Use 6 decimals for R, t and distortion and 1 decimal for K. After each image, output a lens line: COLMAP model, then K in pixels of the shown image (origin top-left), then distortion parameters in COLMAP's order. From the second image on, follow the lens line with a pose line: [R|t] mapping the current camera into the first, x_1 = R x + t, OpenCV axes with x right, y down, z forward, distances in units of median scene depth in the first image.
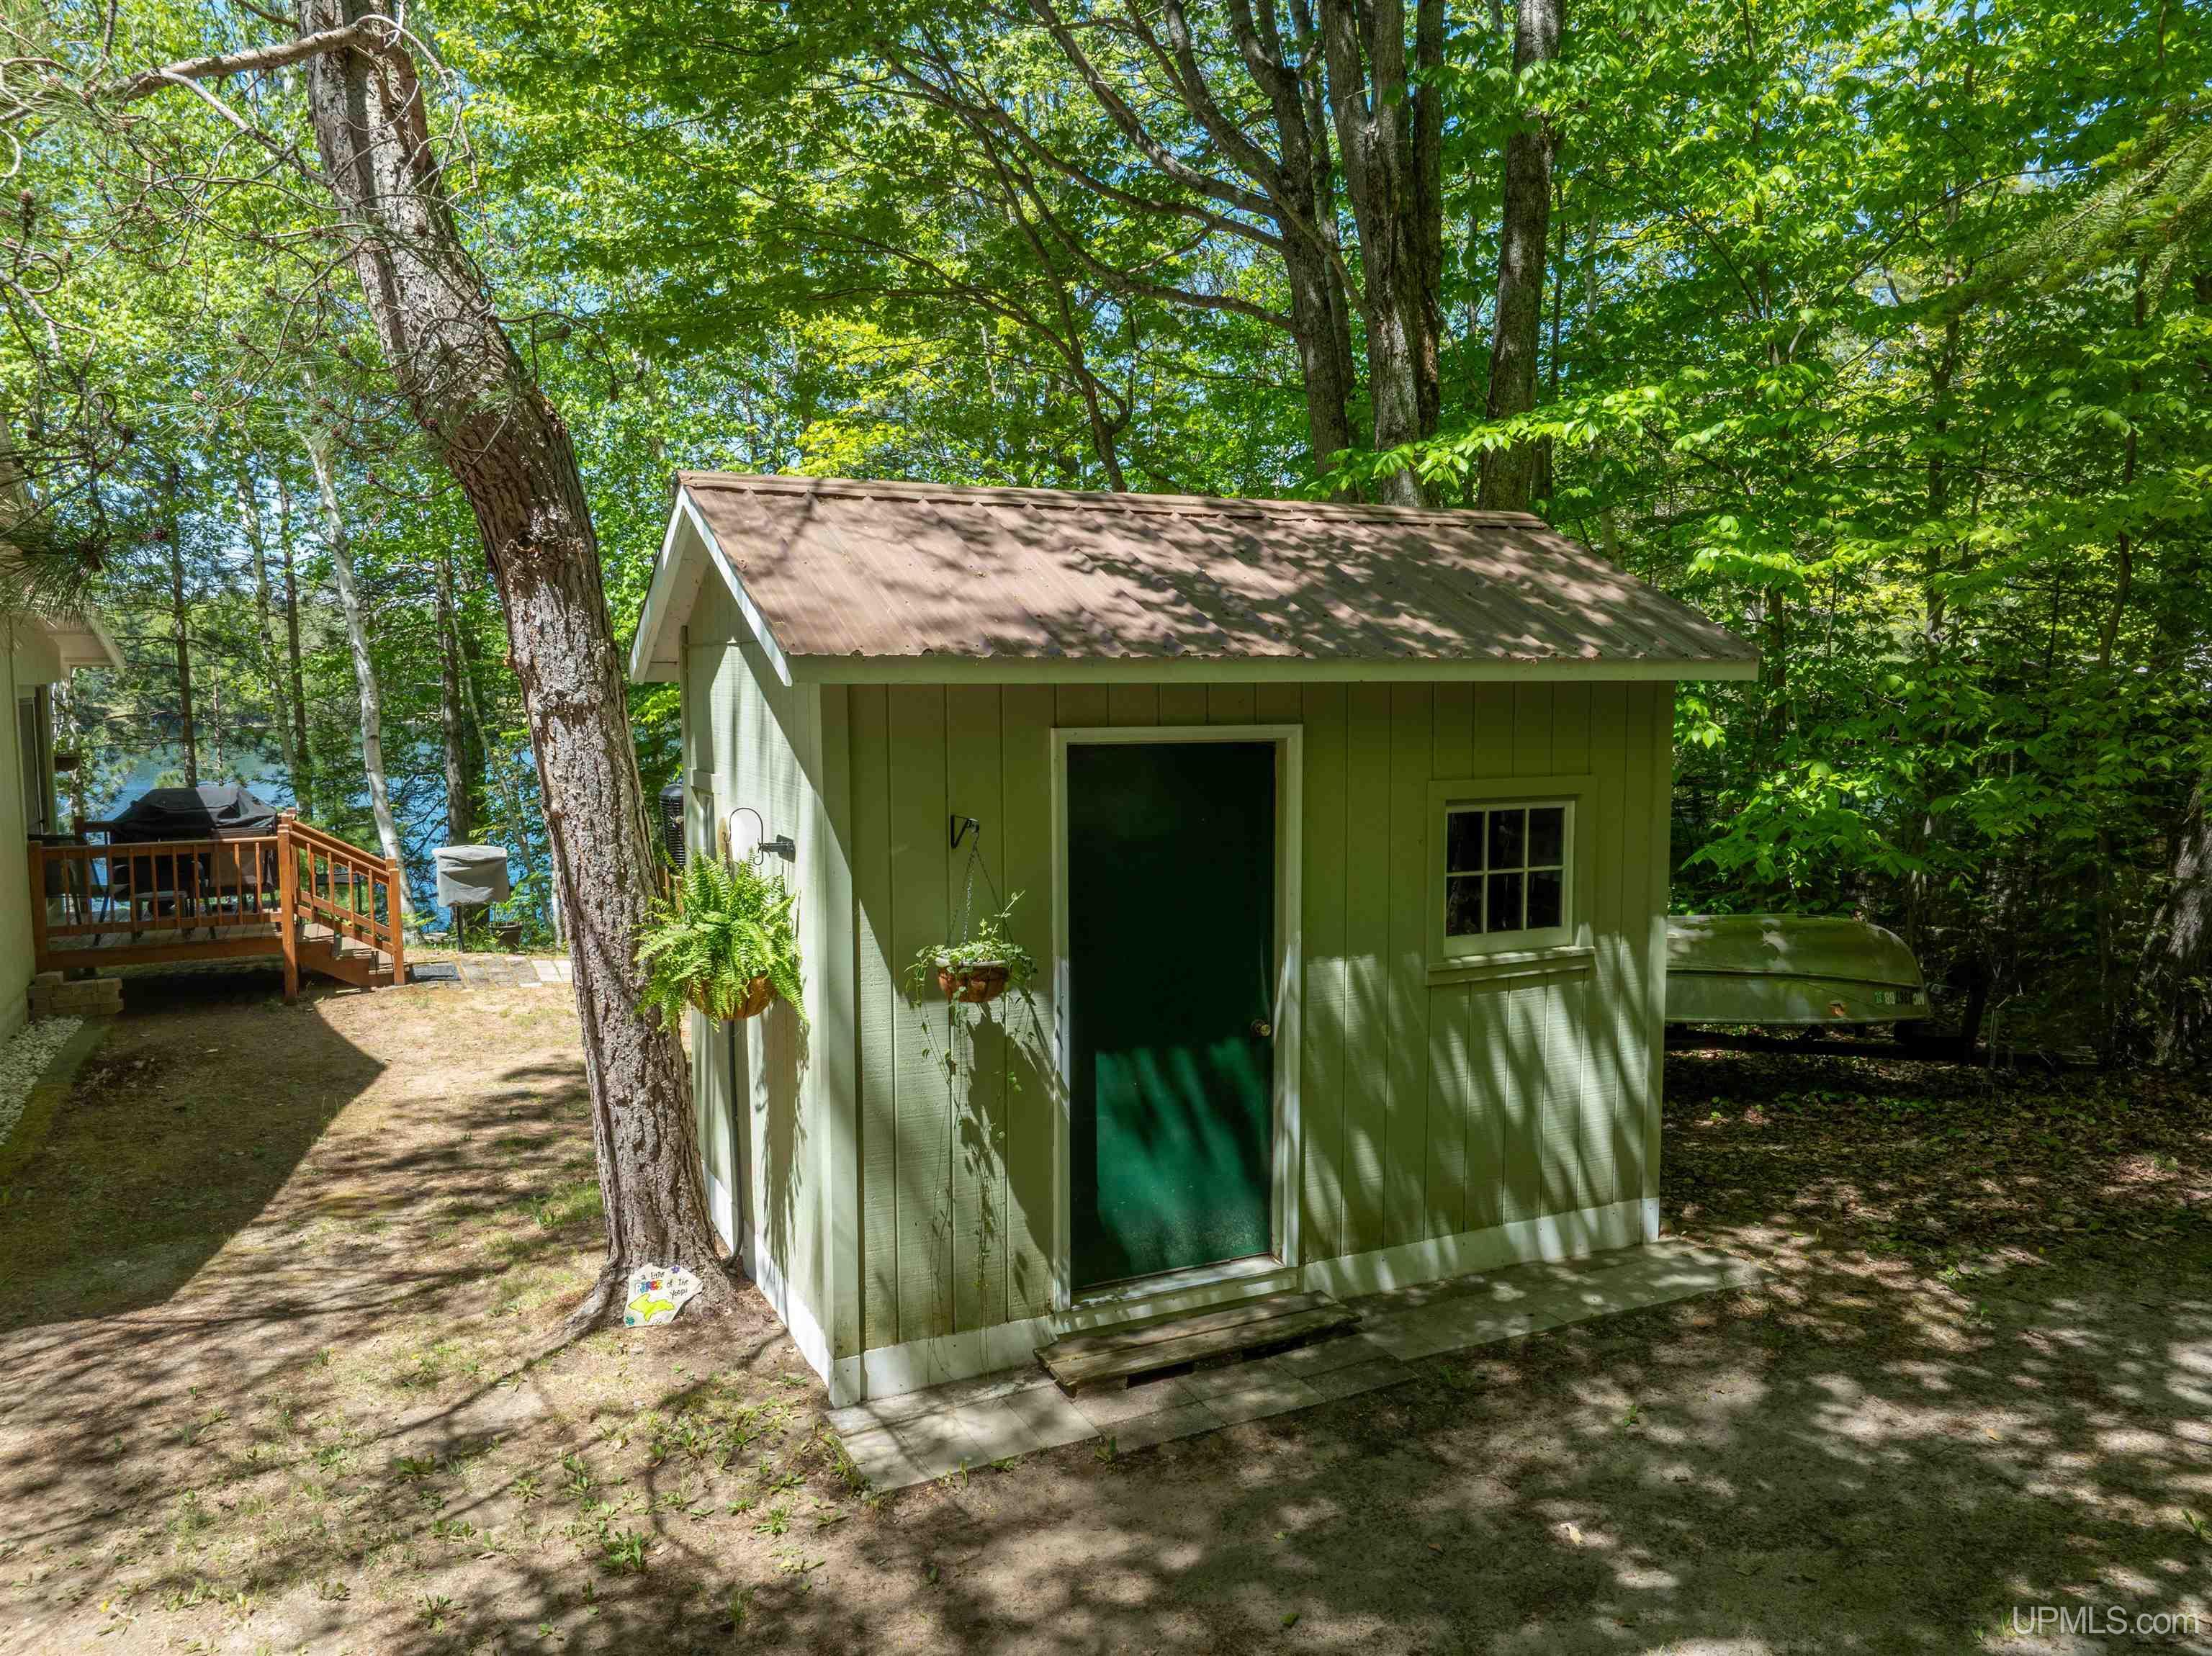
lens RADIAL K [[1546.6, 0, 1106.0], [0, 1546.6, 828.0], [0, 0, 1]] dist [-0.064042, 0.036718]
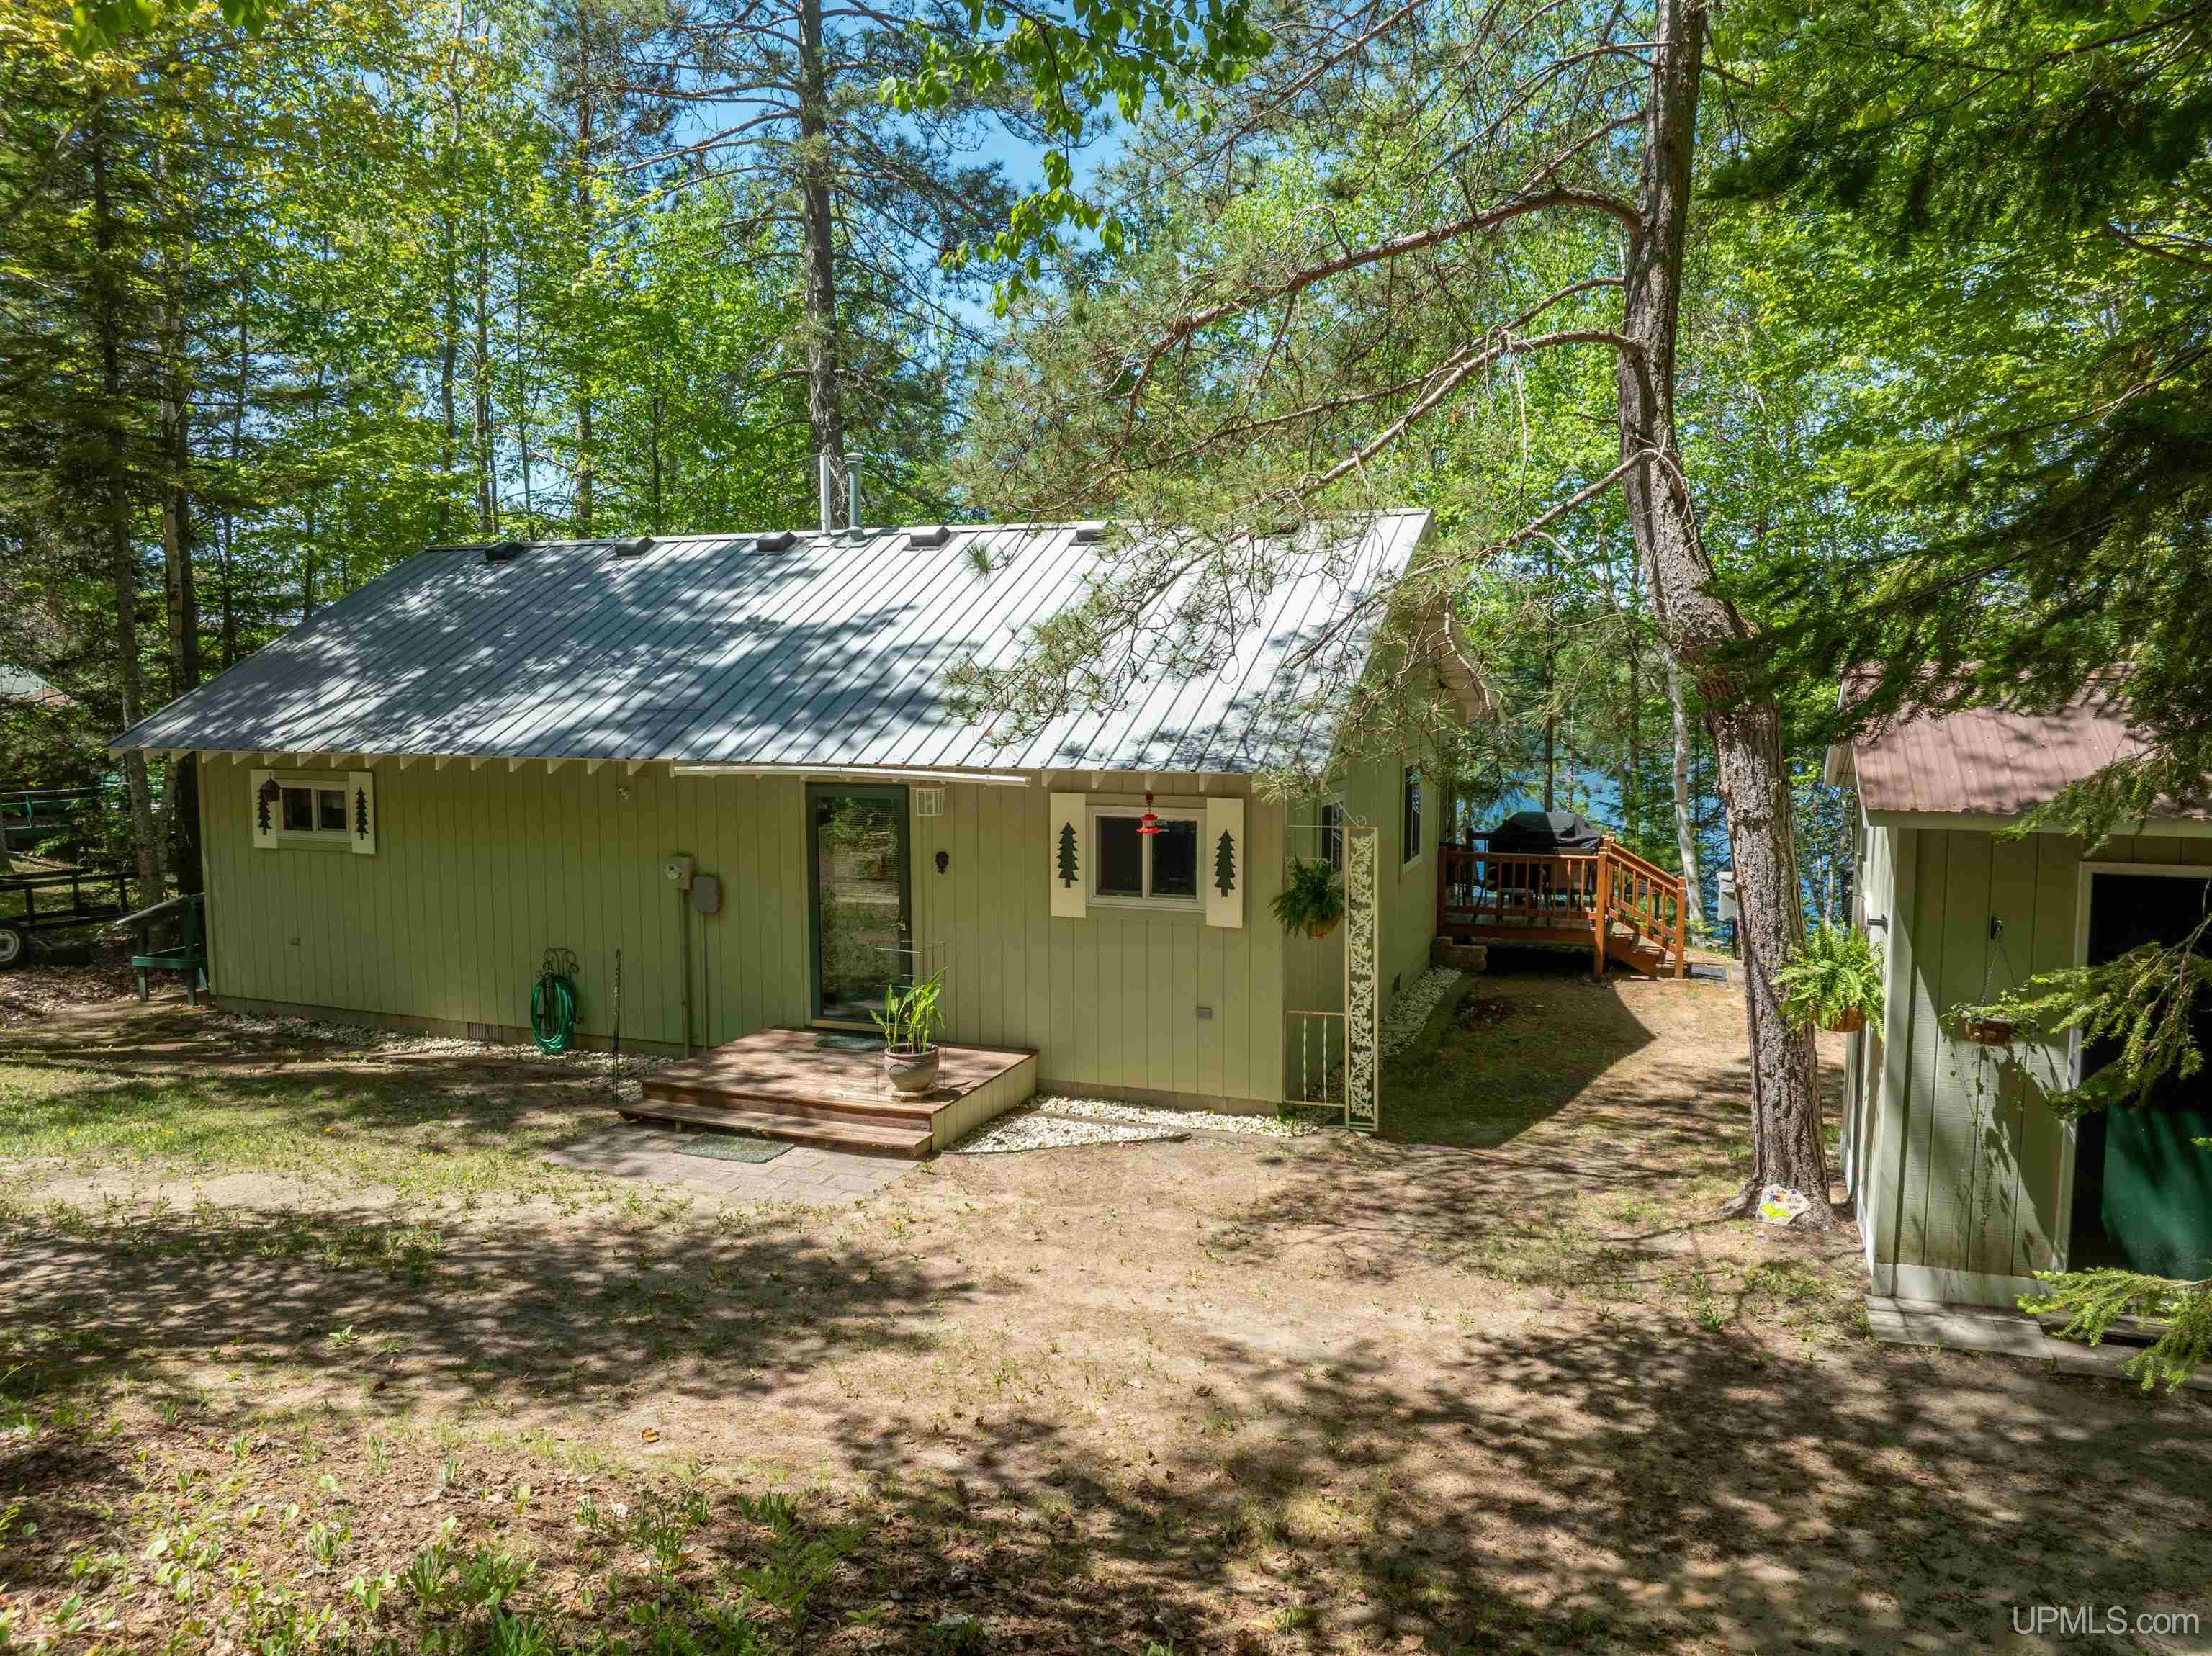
lens RADIAL K [[1555.4, 0, 1106.0], [0, 1555.4, 828.0], [0, 0, 1]] dist [-0.024528, -0.000219]
pose [[0.678319, 0.071866, -0.731245, 0.347665], [-0.070642, 0.996974, 0.032453, -0.070890], [0.731364, 0.029643, 0.681343, -0.544812]]
